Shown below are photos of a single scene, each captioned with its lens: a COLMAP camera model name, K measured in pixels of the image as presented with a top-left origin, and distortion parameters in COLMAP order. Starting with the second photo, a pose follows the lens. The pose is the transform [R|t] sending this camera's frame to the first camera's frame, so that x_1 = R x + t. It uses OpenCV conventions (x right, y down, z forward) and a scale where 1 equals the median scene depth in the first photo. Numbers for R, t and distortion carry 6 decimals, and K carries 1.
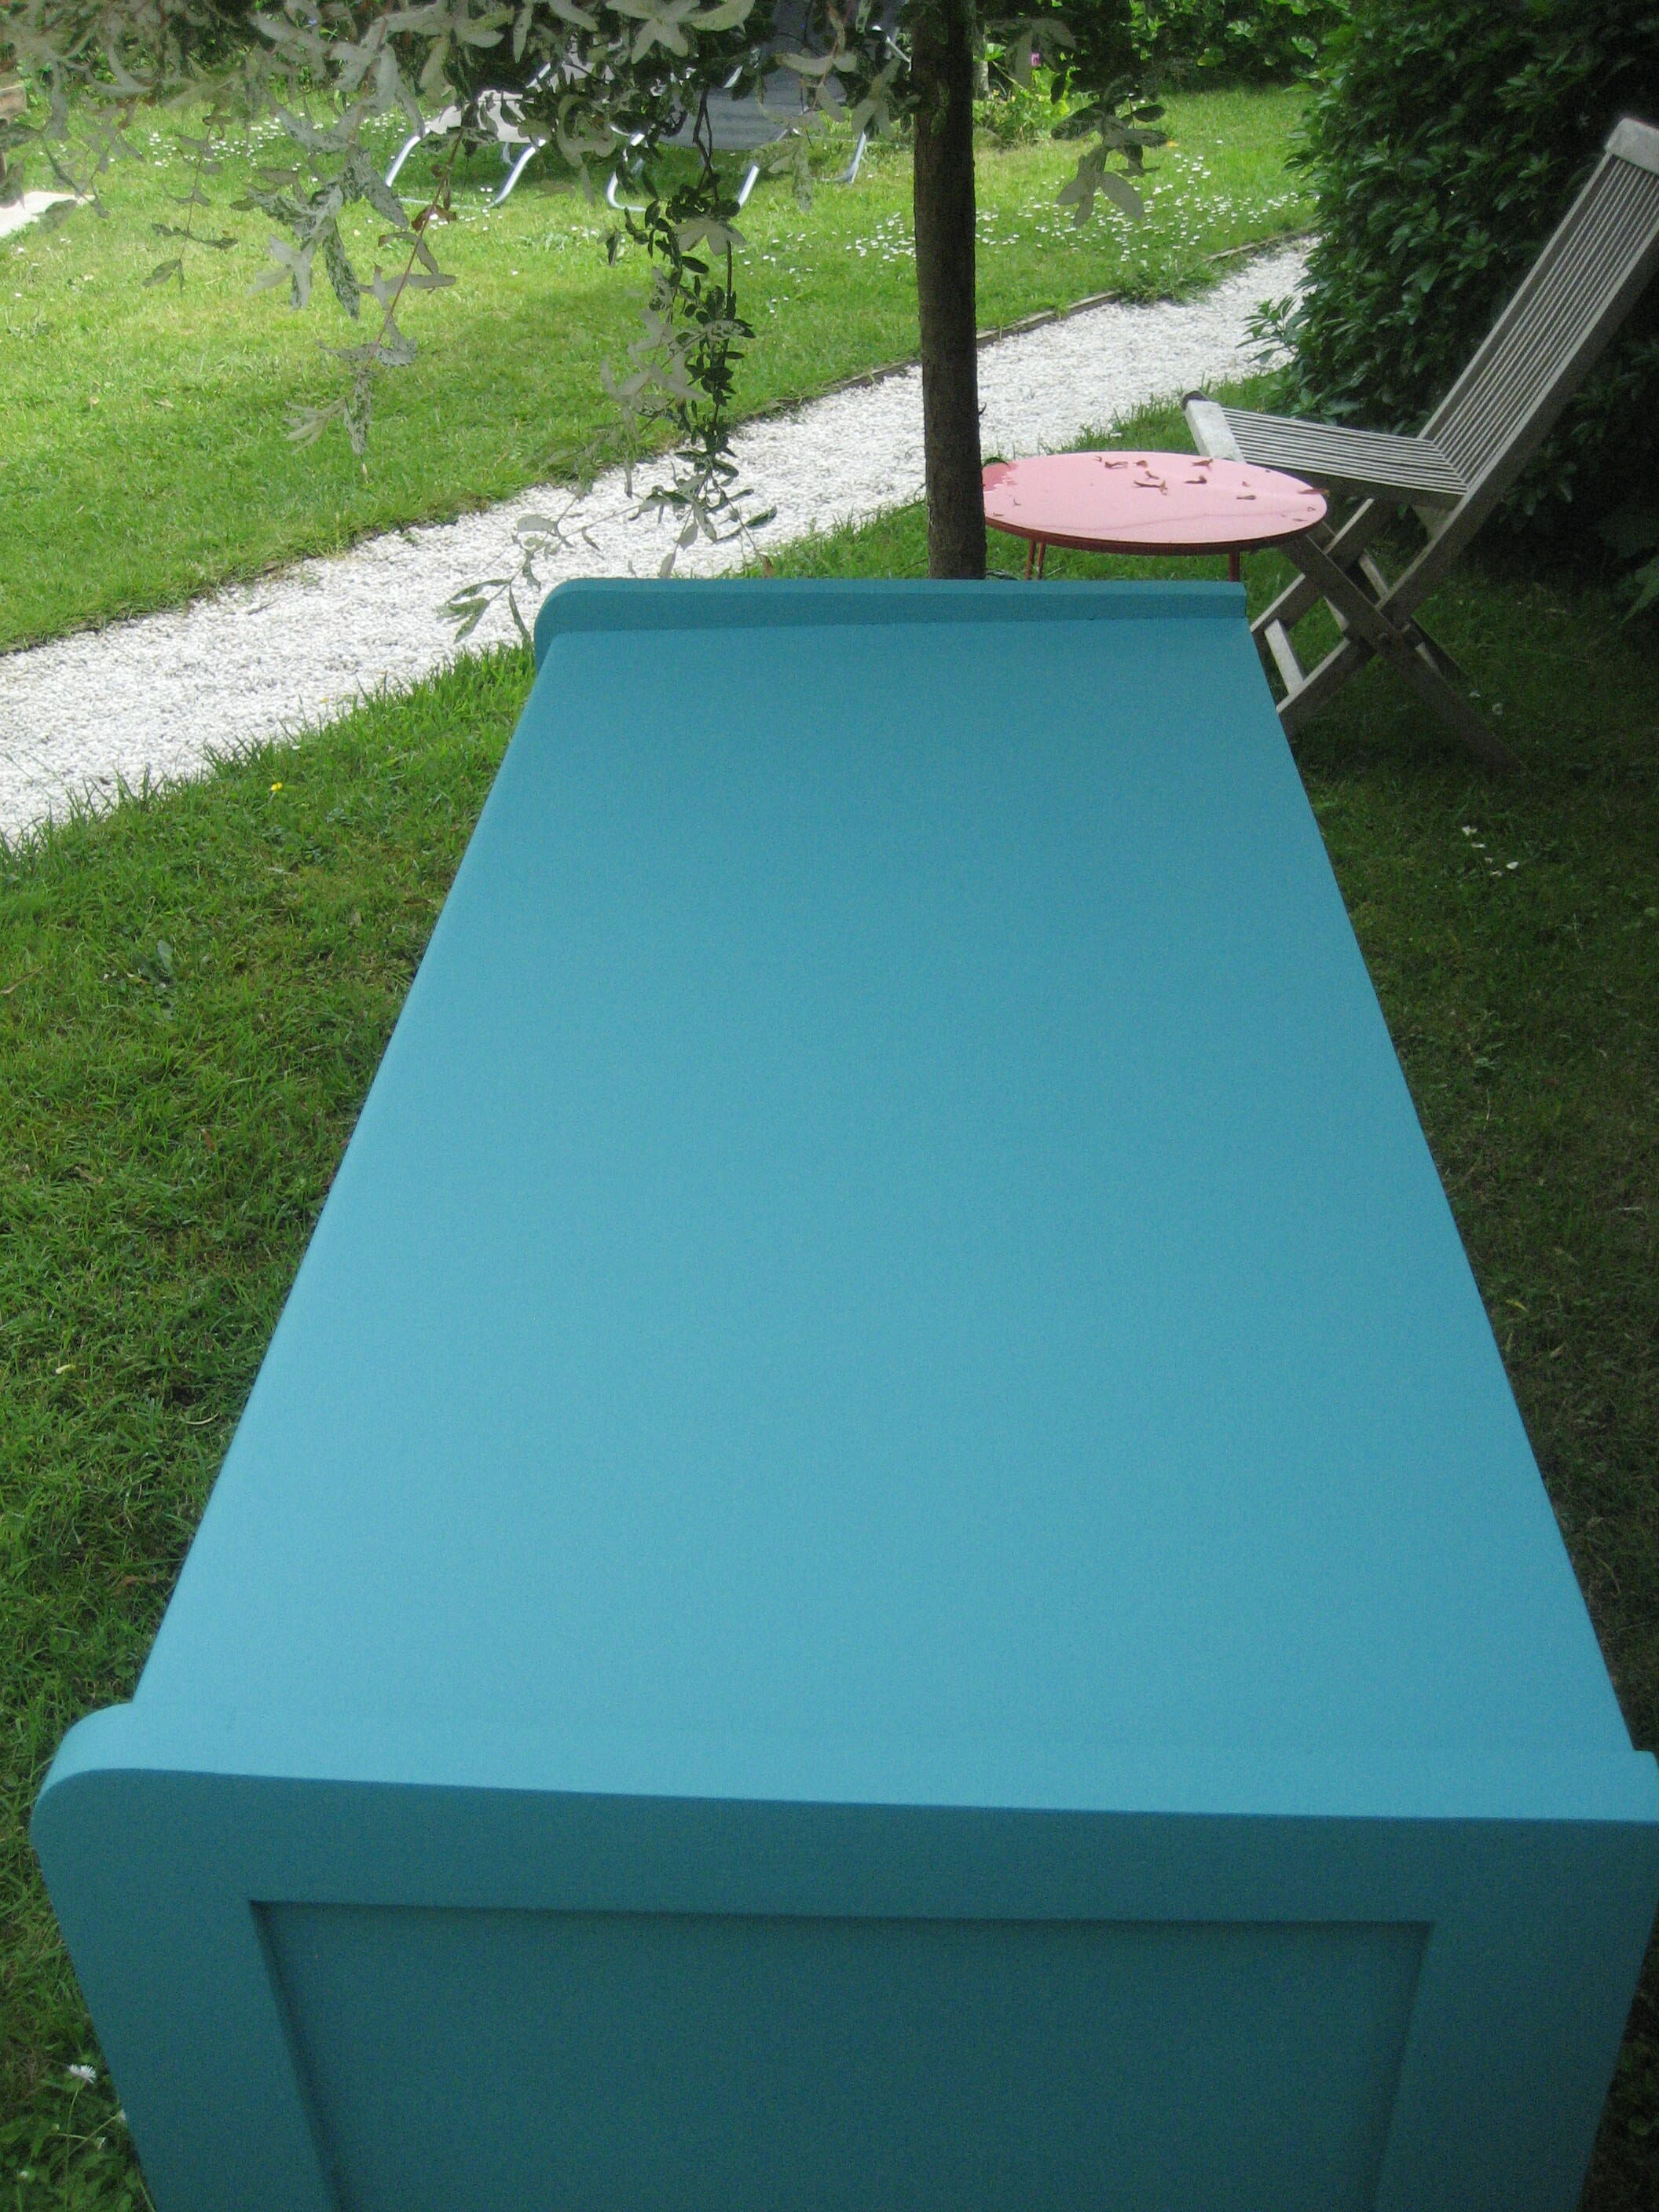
lens RADIAL K [[2299.6, 0, 831.4], [0, 2299.6, 1106.8], [0, 0, 1]] dist [-0.075228, 0.000000]
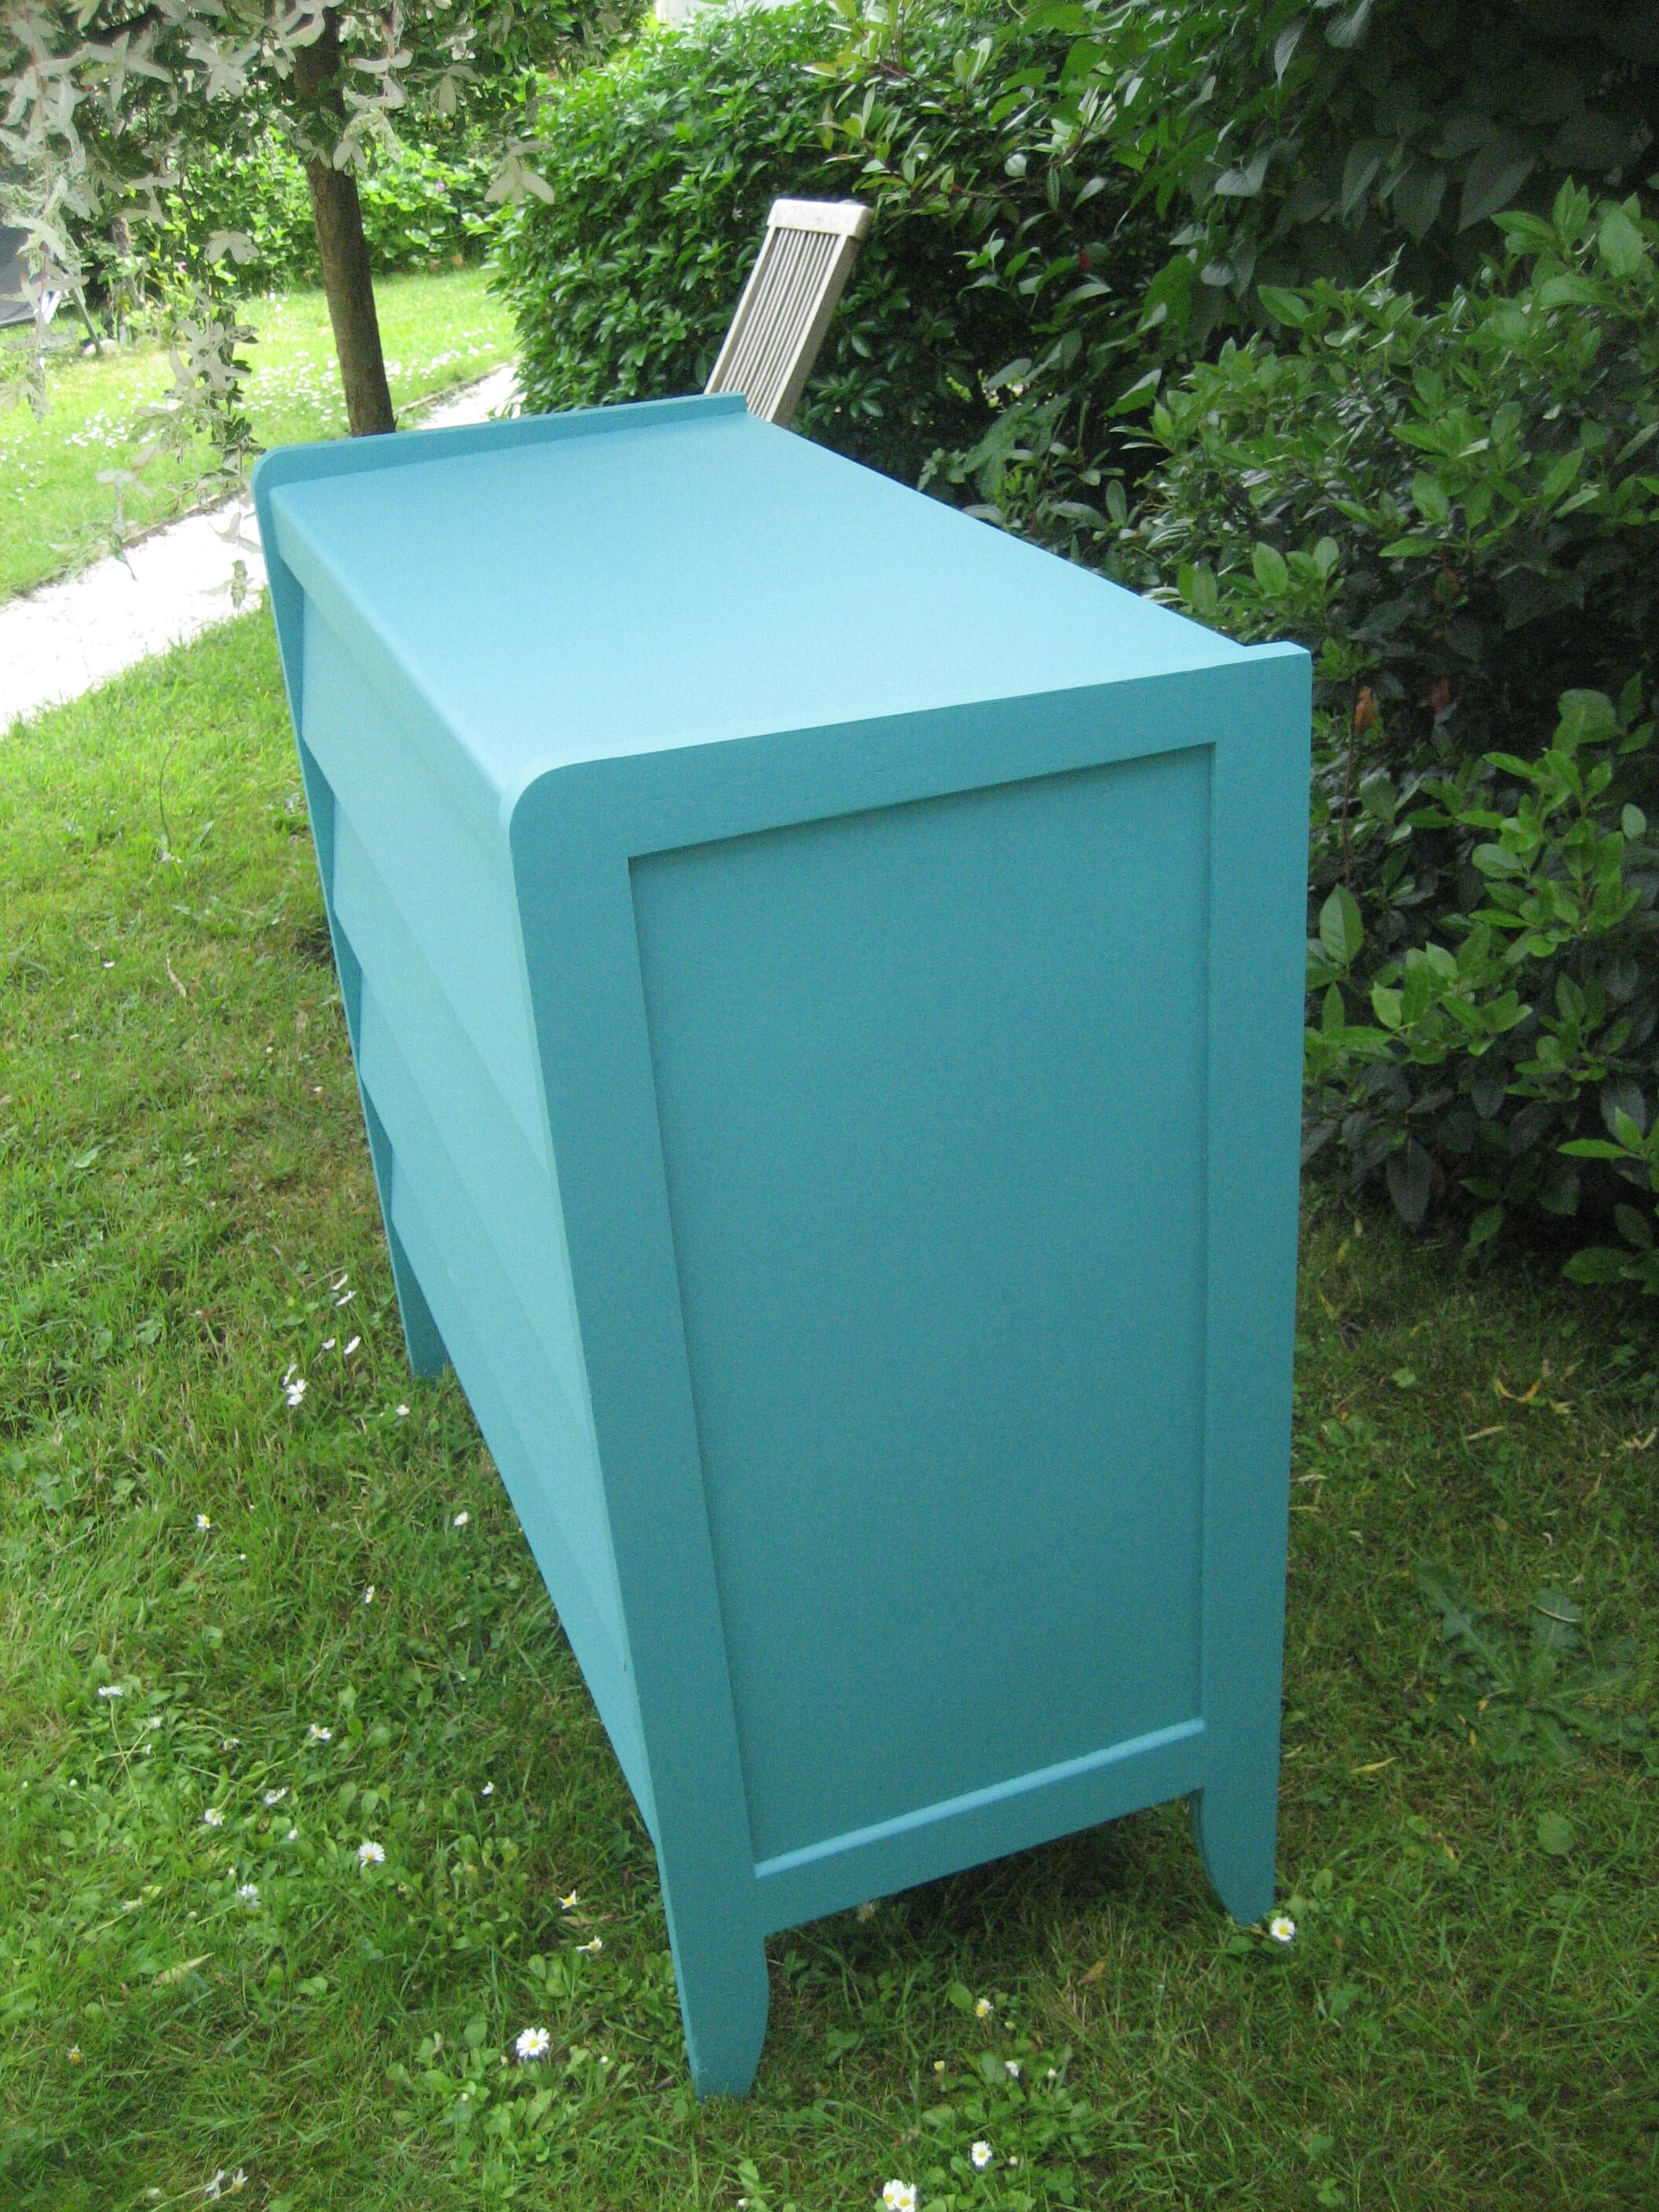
lens RADIAL K [[2299.6, 0, 829.5], [0, 2299.6, 1104.4], [0, 0, 1]] dist [-0.075228, 0.000000]
pose [[0.921371, -0.200115, 0.333211, -0.126882], [0.231803, 0.971045, -0.057790, 0.115081], [-0.311998, 0.130485, 0.941080, -0.121990]]
